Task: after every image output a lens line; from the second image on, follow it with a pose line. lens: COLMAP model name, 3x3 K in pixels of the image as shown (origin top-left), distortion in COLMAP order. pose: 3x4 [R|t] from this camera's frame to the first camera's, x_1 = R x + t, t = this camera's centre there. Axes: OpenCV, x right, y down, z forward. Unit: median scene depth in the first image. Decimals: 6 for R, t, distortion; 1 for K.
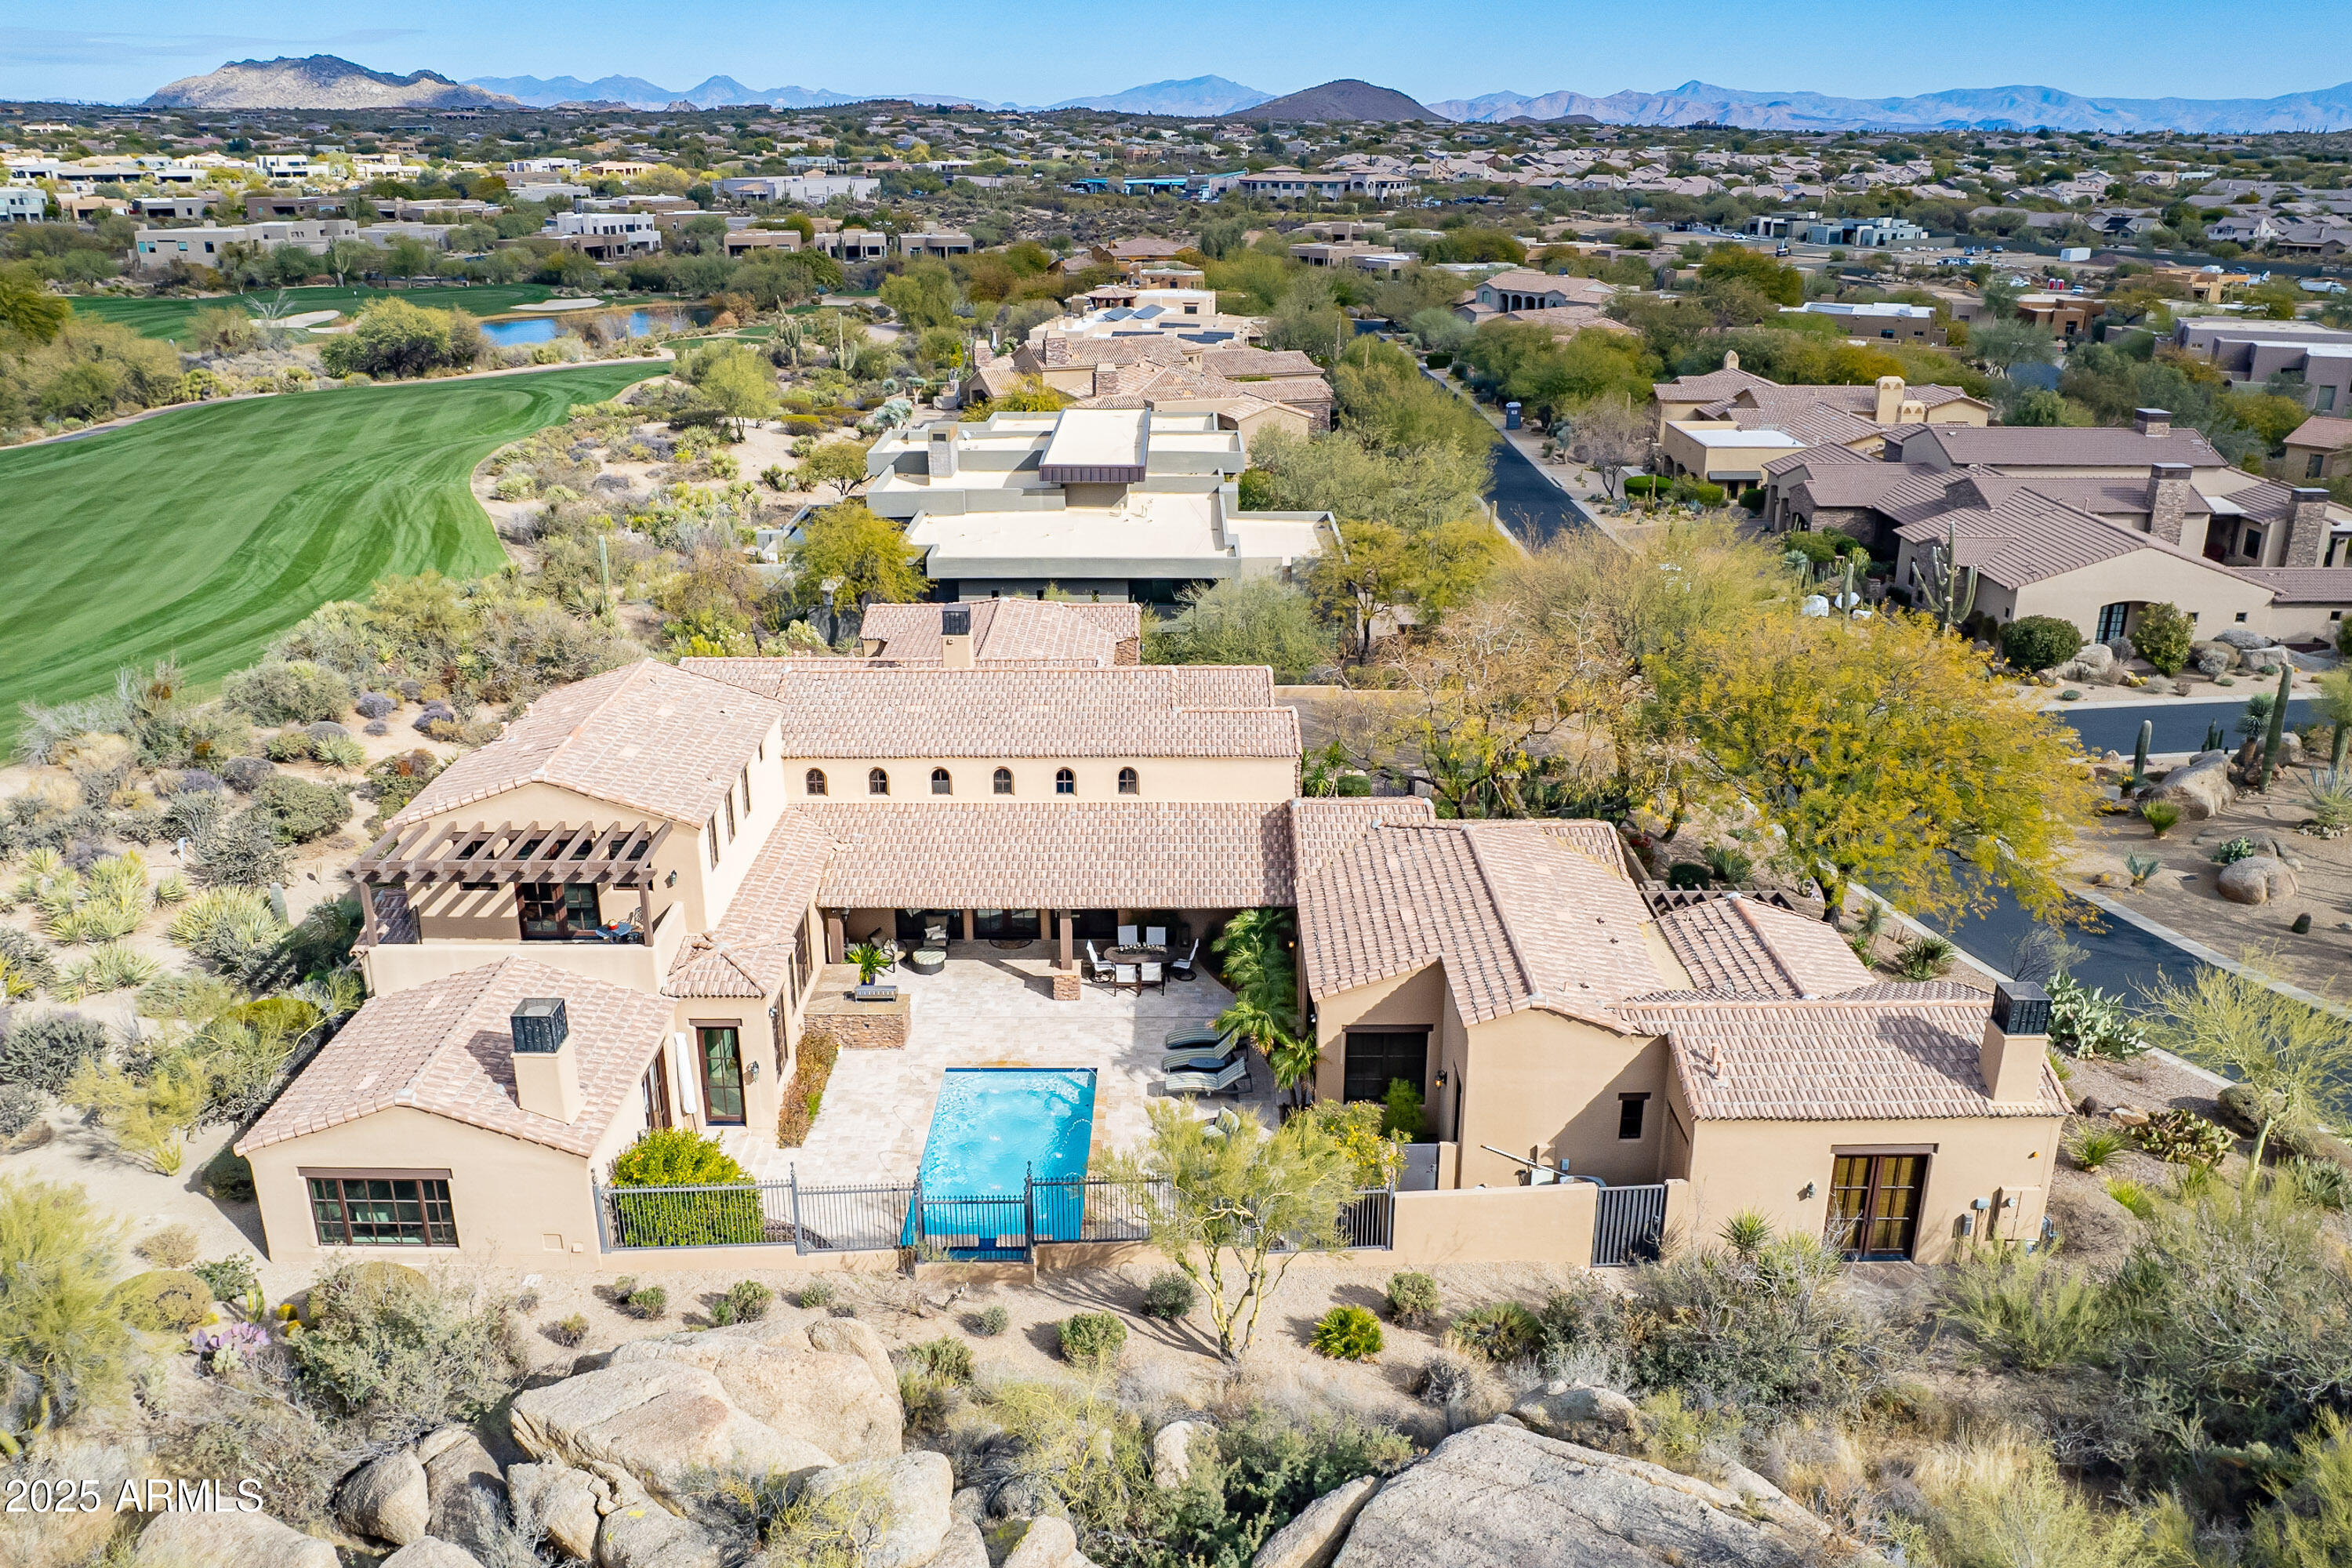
lens RADIAL K [[1811.8, 0, 1176.0], [0, 1811.8, 784.0], [0, 0, 1]] dist [-0.058265, 0.033794]
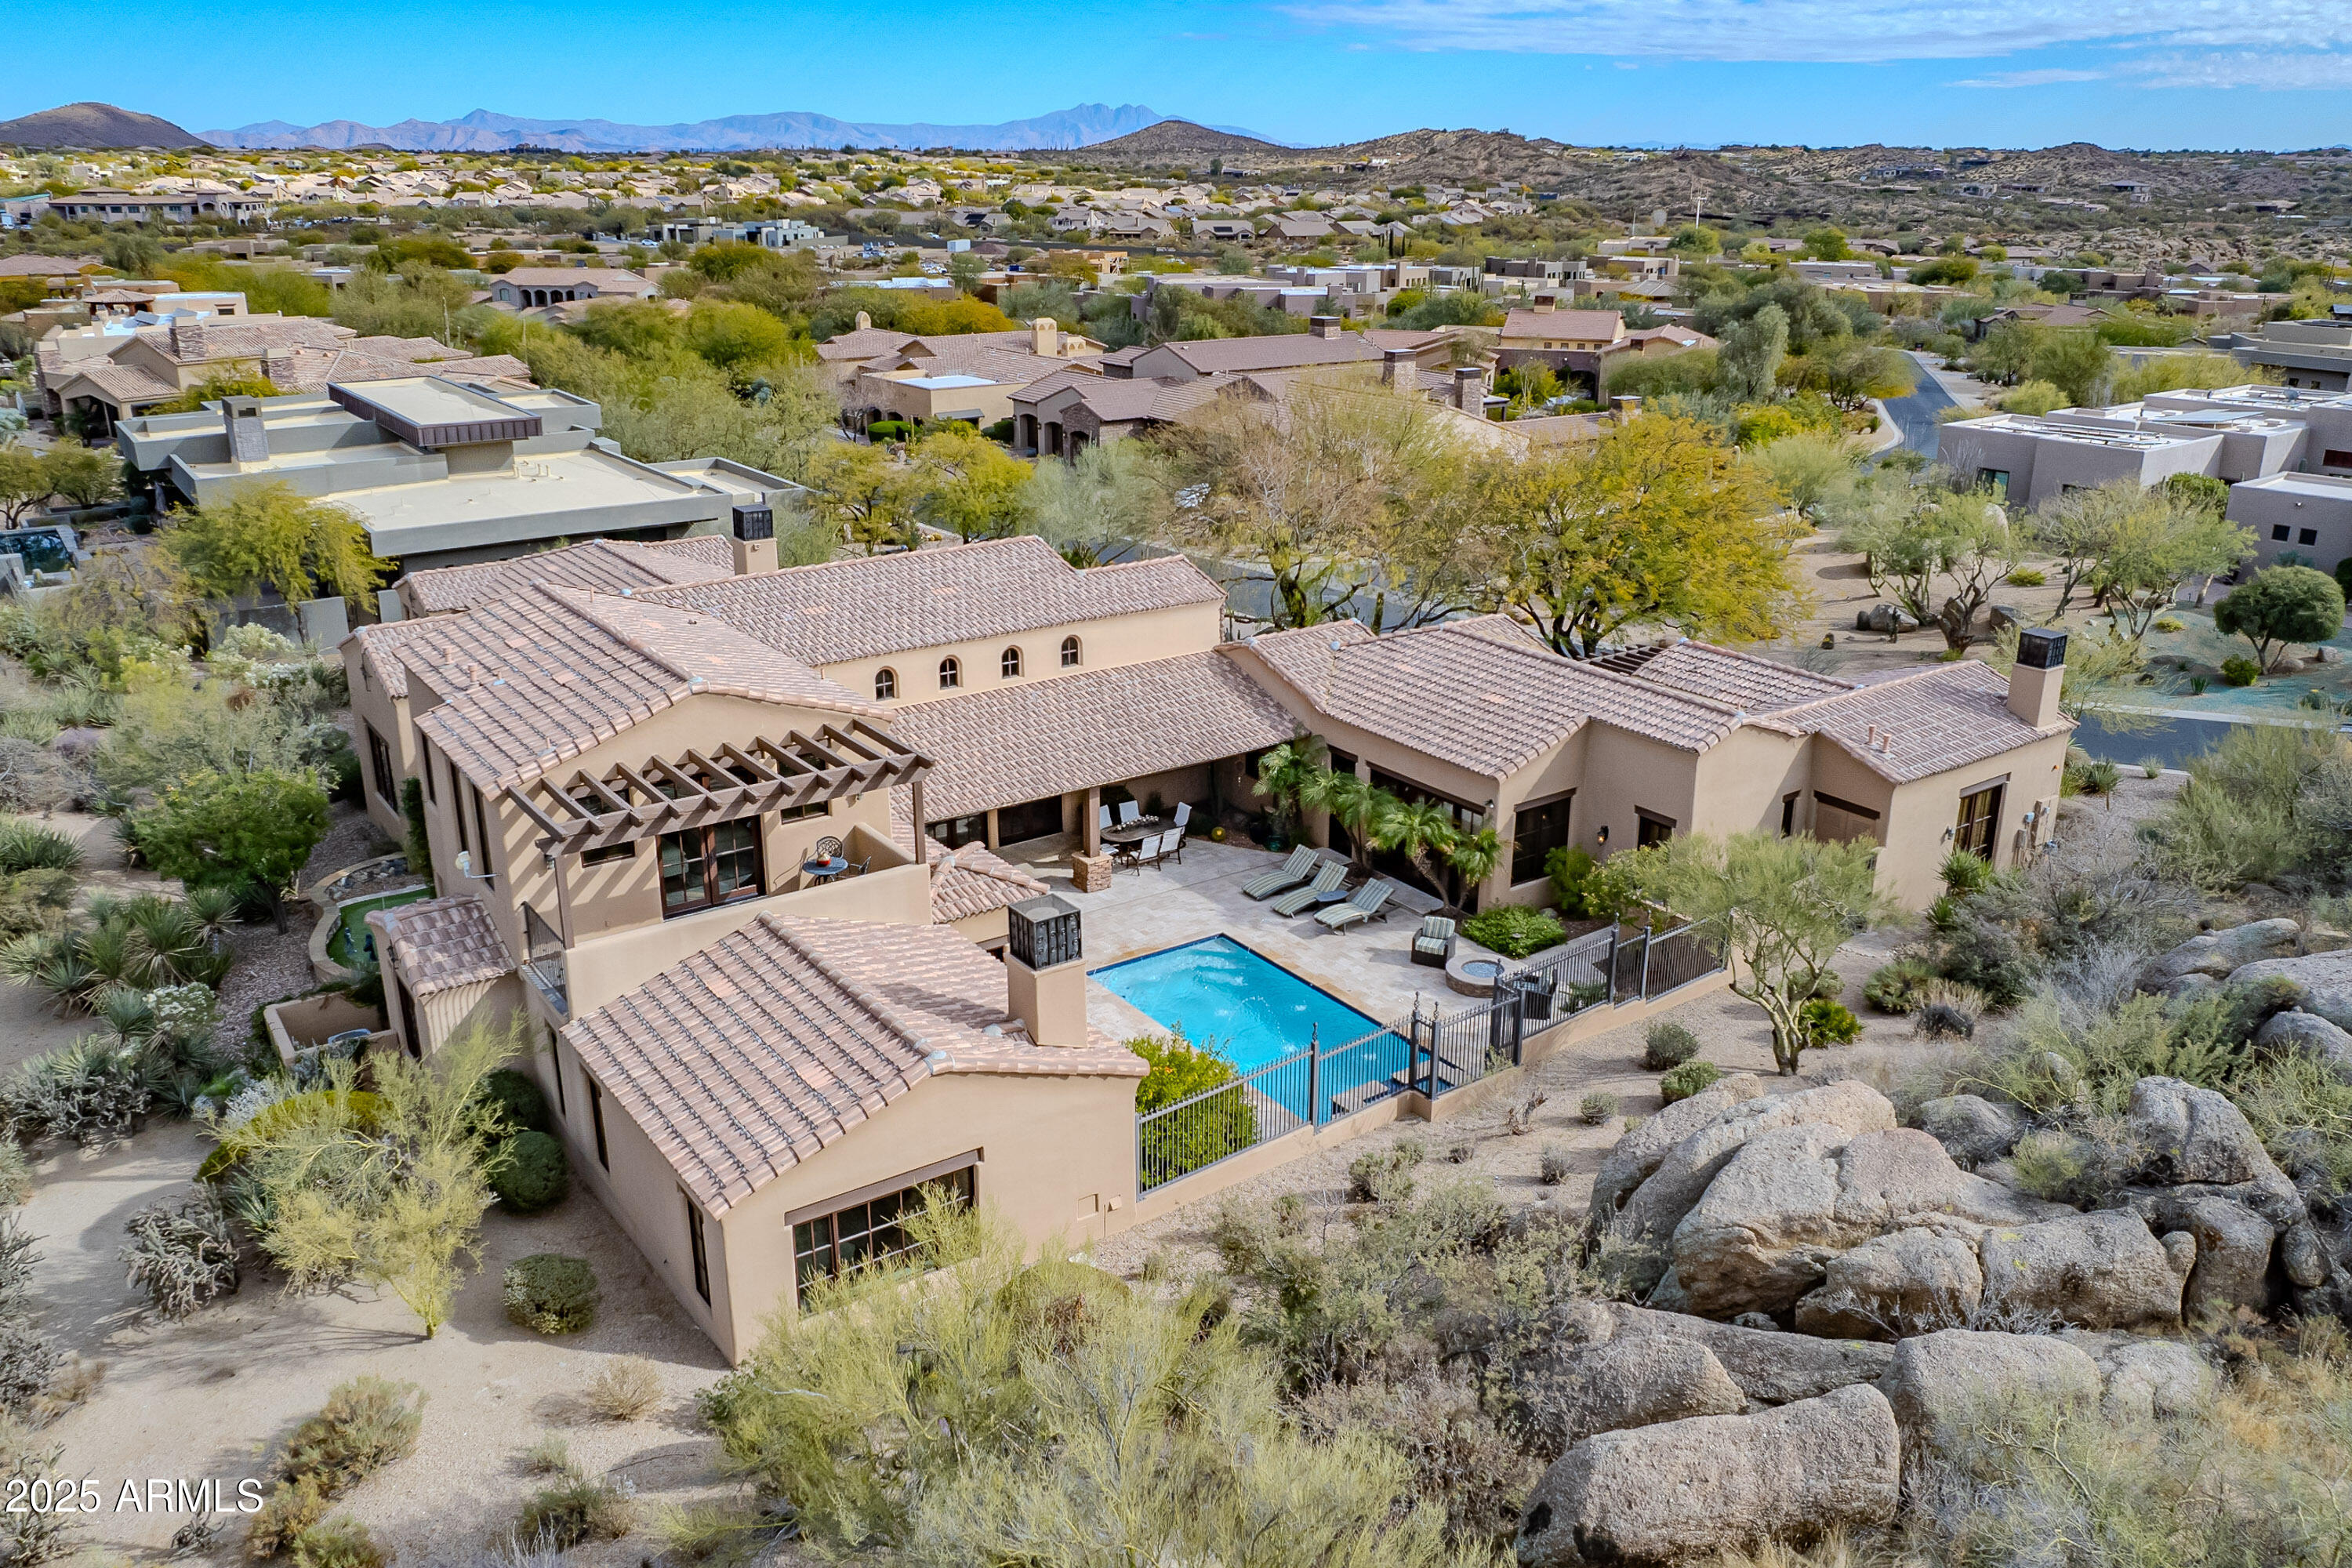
lens RADIAL K [[1796.3, 0, 1176.0], [0, 1796.3, 784.0], [0, 0, 1]] dist [-0.065326, 0.048694]
pose [[0.819512, -0.187099, 0.541659, -0.502770], [0.192358, 0.980173, 0.047539, 0.032295], [-0.539814, 0.065234, 0.839253, 0.223396]]
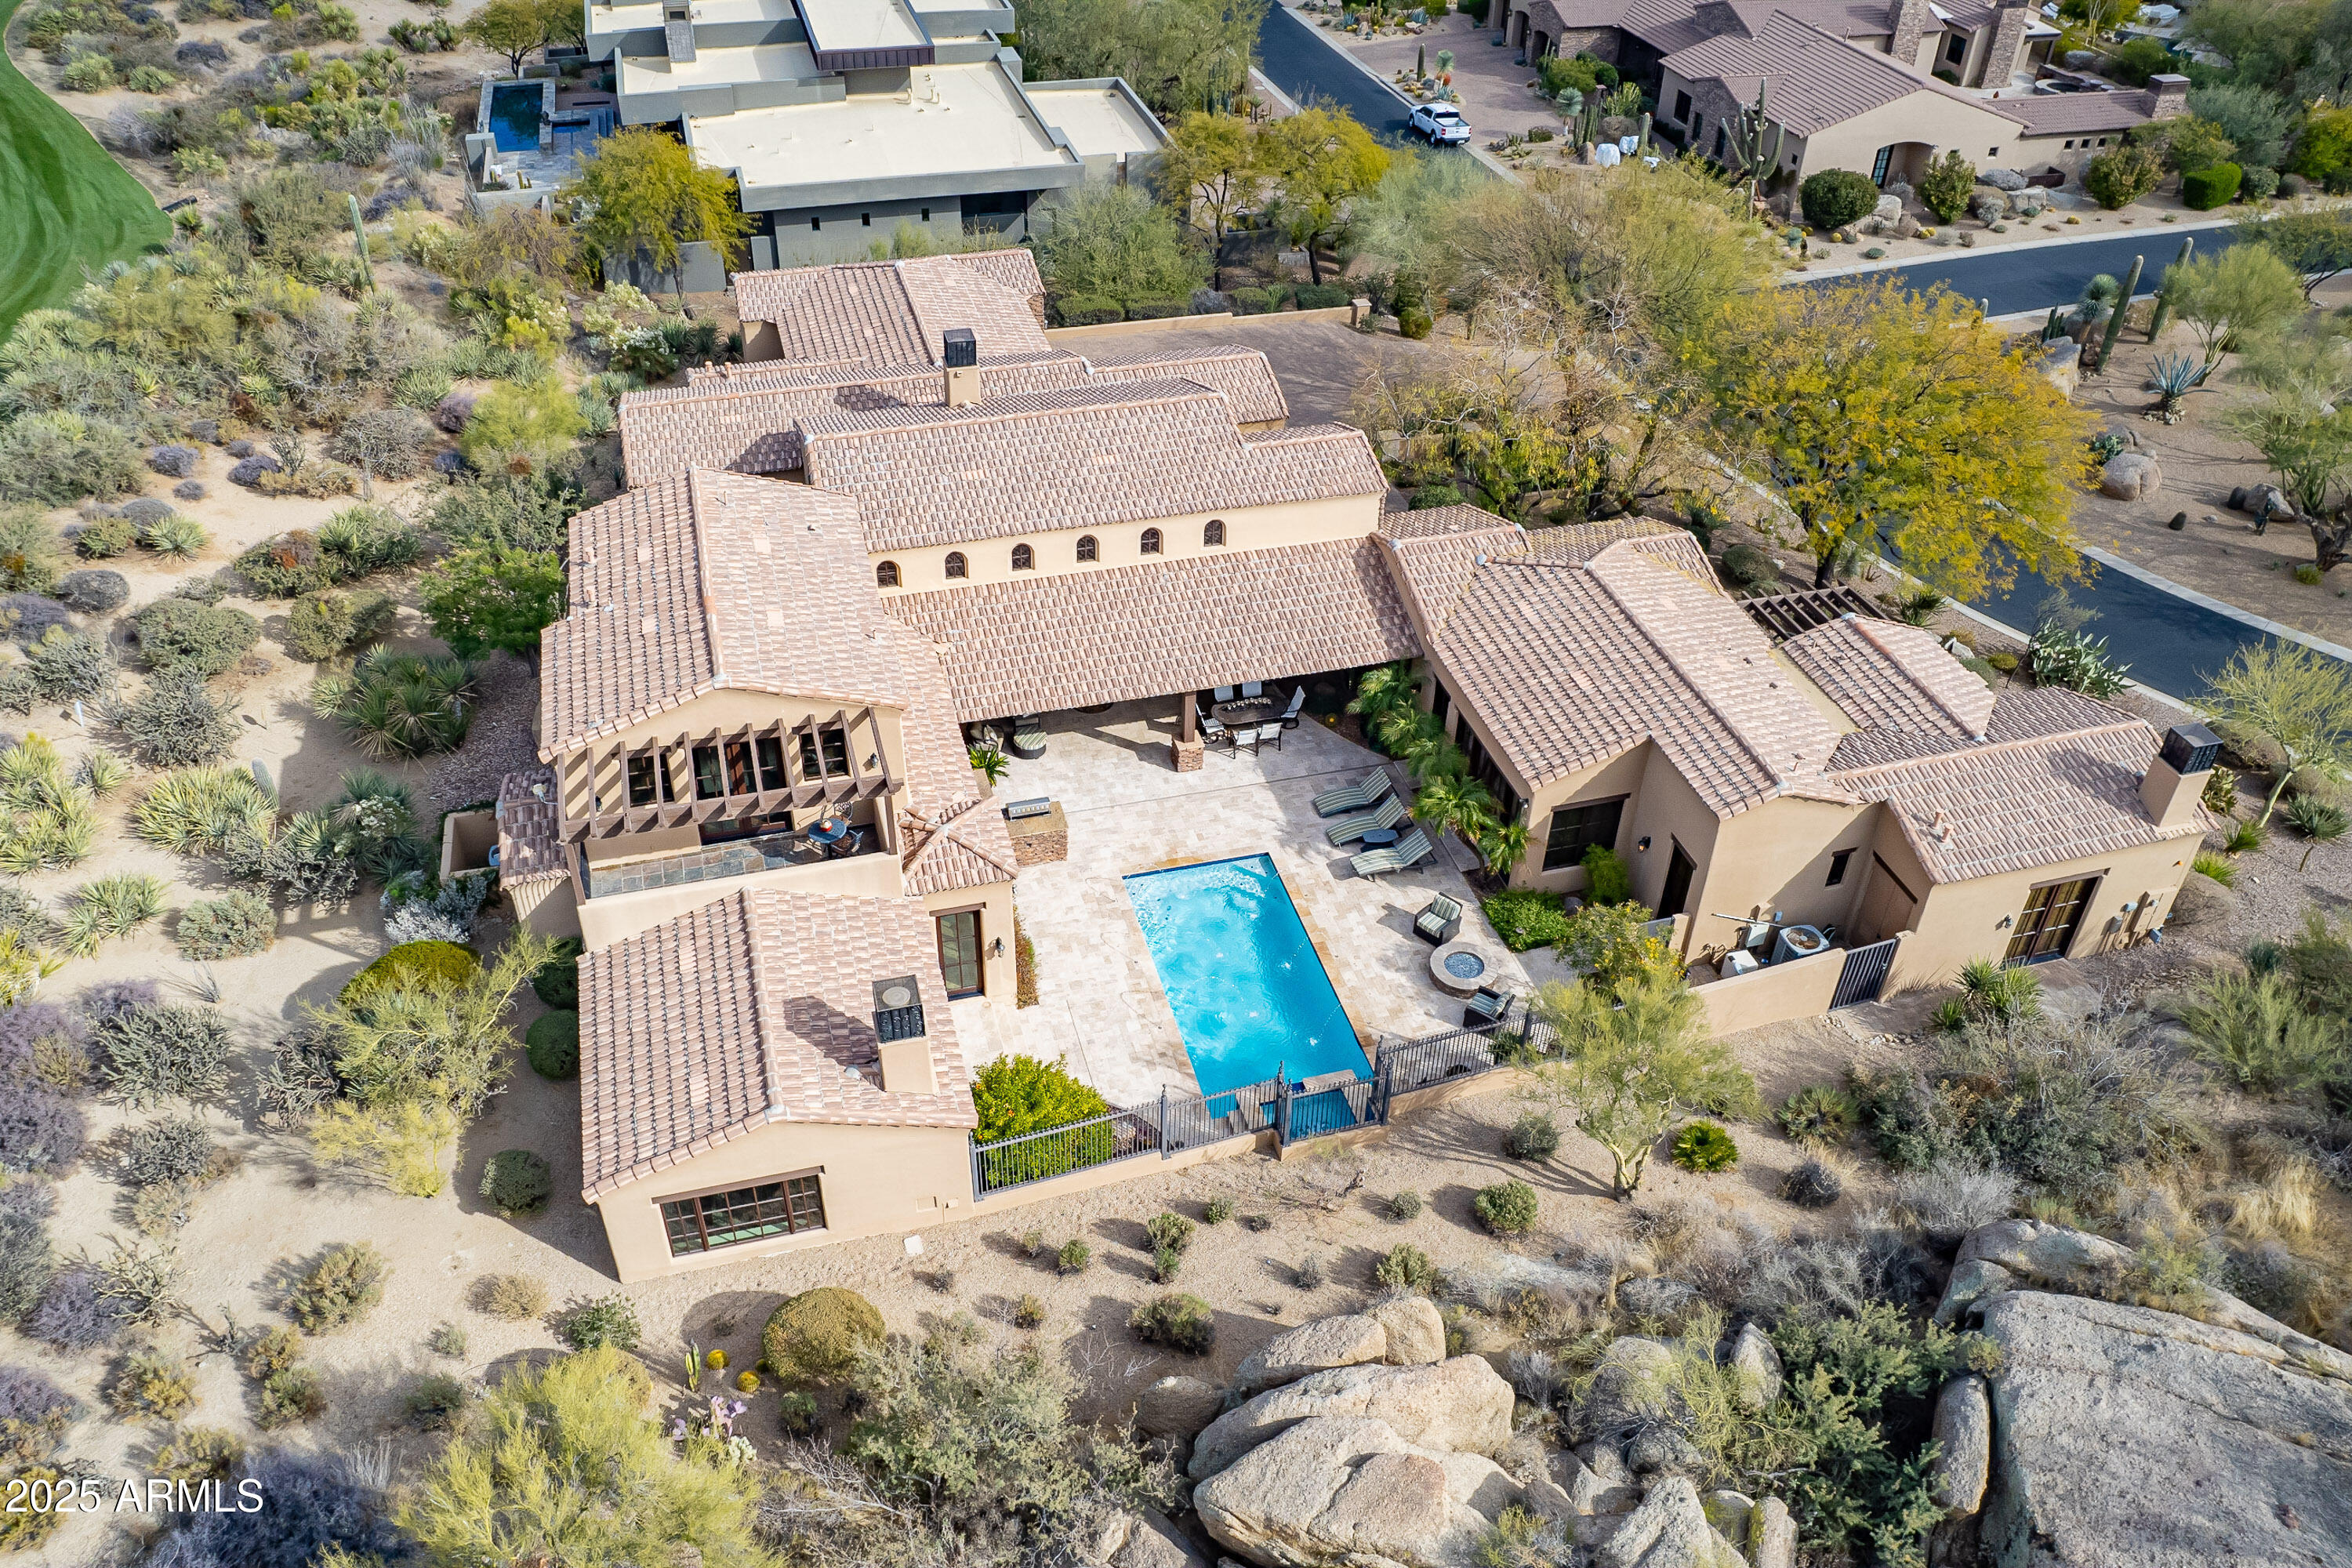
lens RADIAL K [[1774.2, 0, 1183.9], [0, 1774.2, 773.3], [0, 0, 1]] dist [-0.056300, 0.030902]
pose [[0.962687, -0.147241, 0.227055, -0.282713], [0.071935, 0.948072, 0.309813, -0.178411], [-0.260882, -0.281919, 0.923289, 0.107444]]
